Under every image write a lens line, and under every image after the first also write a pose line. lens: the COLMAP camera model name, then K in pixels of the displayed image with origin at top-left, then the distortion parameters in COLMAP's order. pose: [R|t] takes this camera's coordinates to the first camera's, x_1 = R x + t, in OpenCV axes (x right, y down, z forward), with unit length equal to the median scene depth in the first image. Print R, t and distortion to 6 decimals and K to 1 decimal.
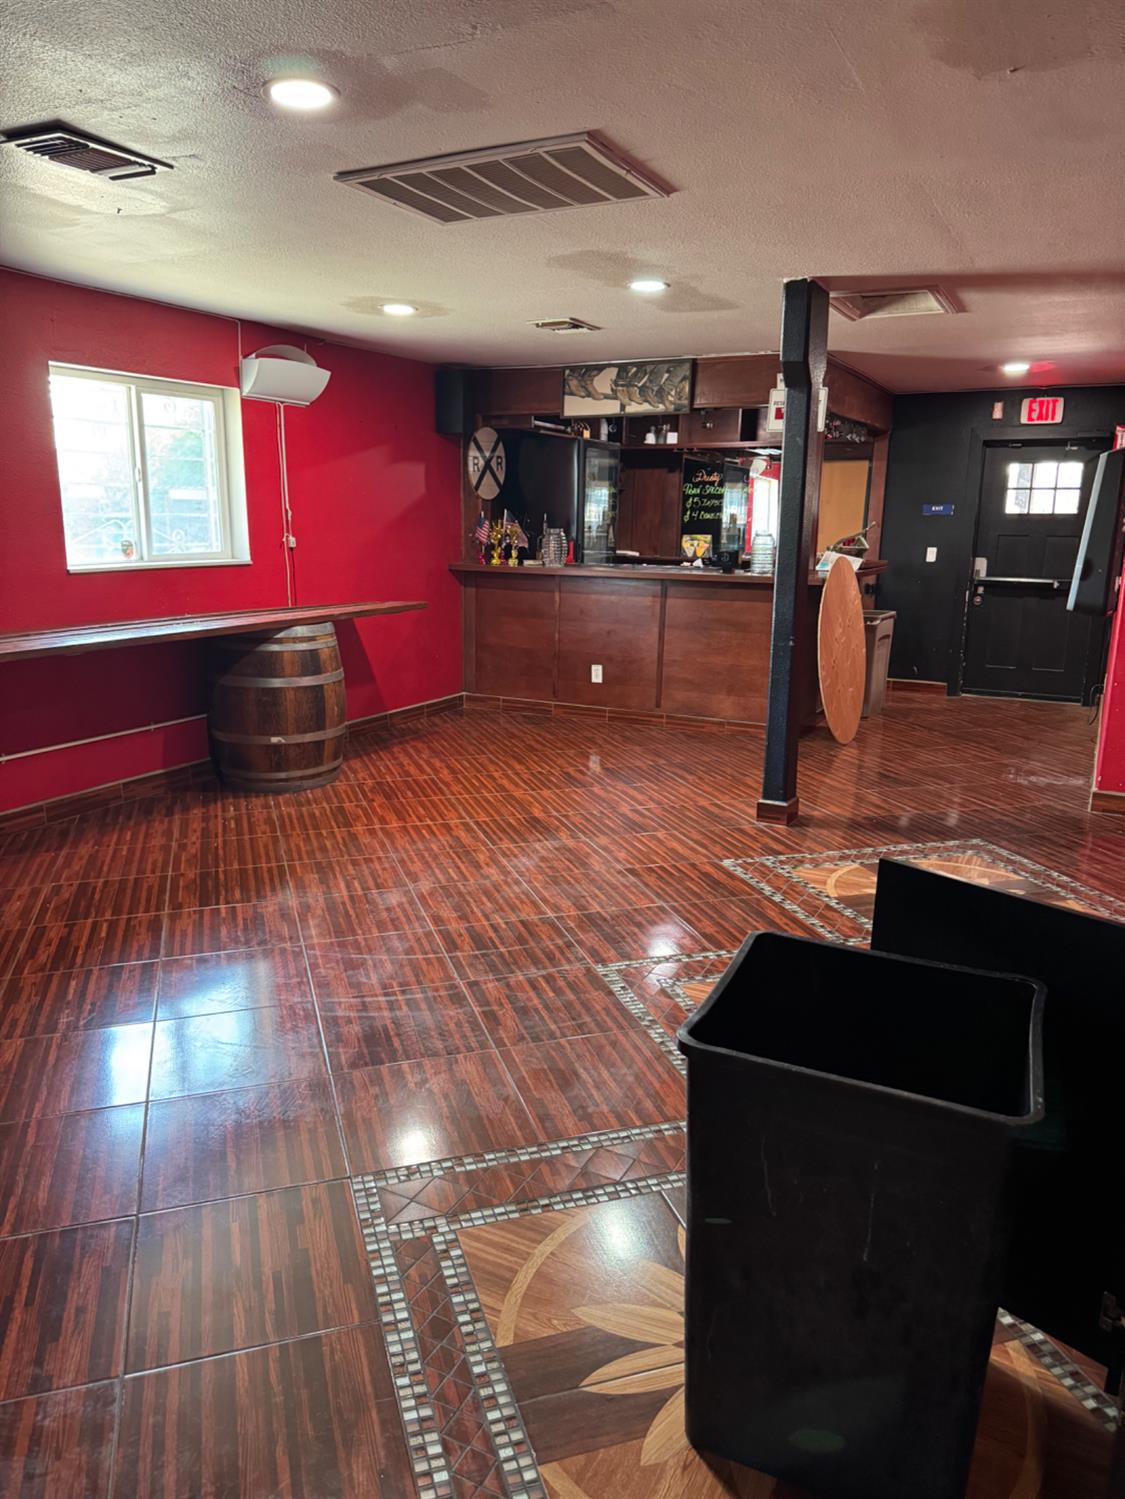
lens RADIAL K [[1056.1, 0, 559.4], [0, 1056.1, 755.8], [0, 0, 1]] dist [0.154308, -0.277727]
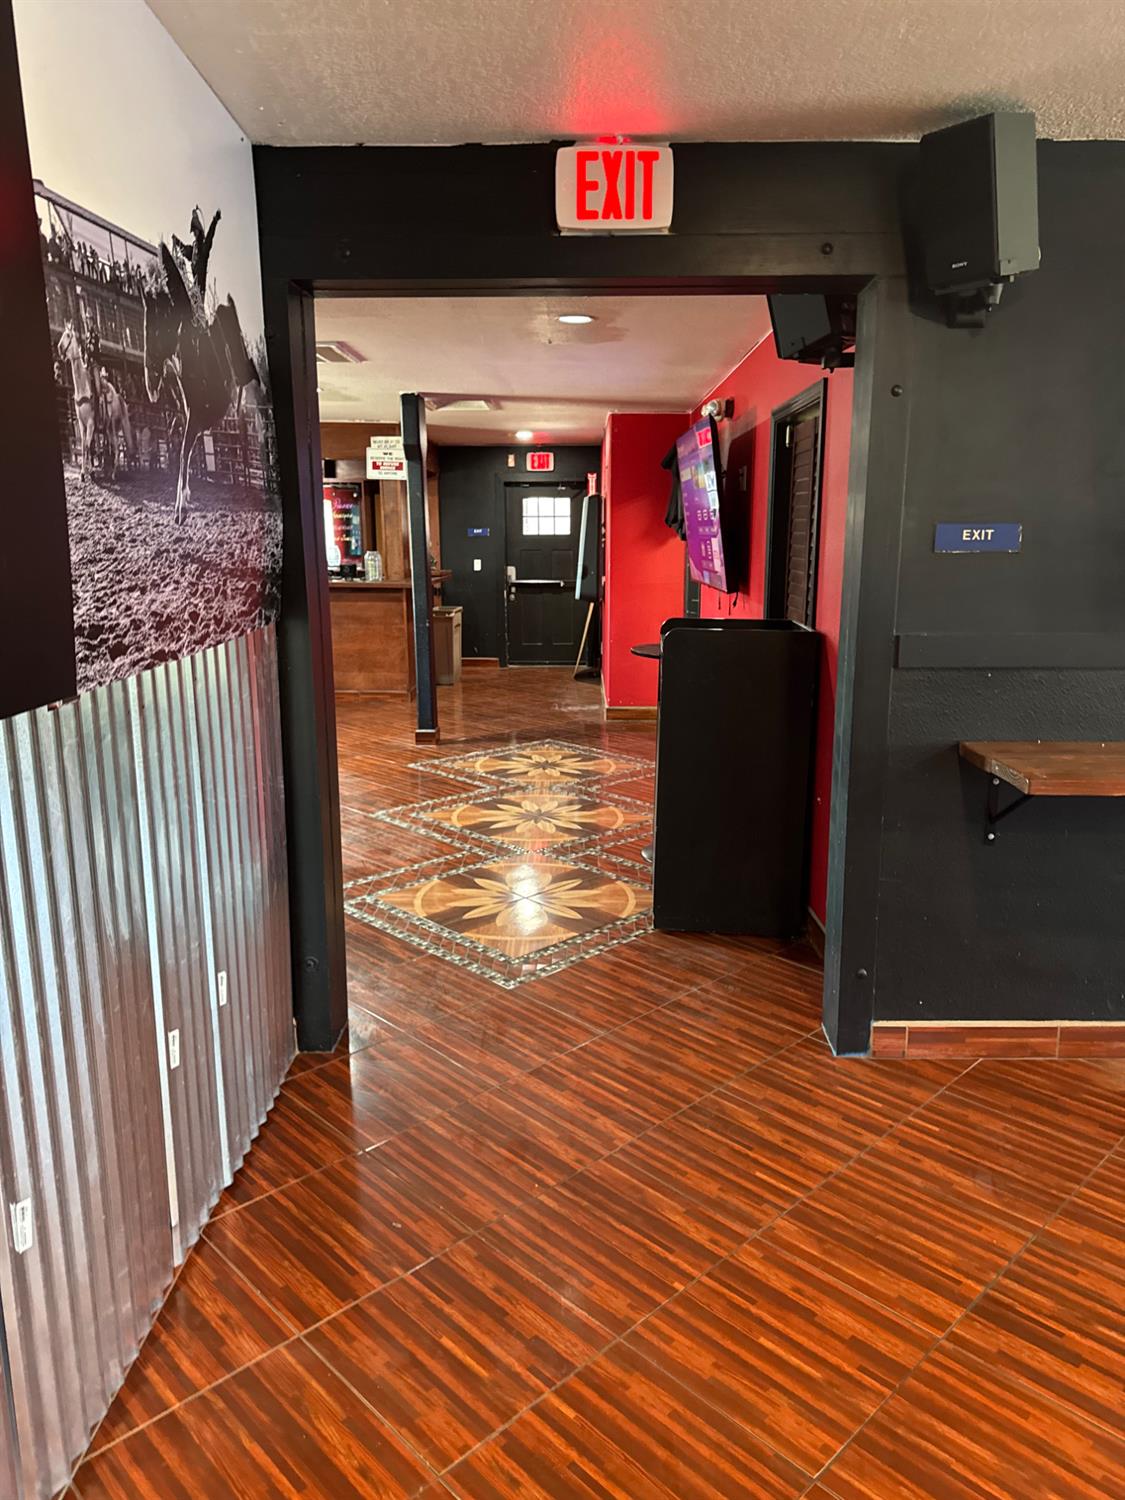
lens RADIAL K [[1056.8, 0, 559.4], [0, 1056.8, 756.3], [0, 0, 1]] dist [0.154308, -0.277727]
pose [[0.900126, -0.105597, 0.422637, -0.196158], [0.109219, 0.993894, 0.015714, 0.056228], [-0.421716, 0.032015, 0.906163, -0.325448]]
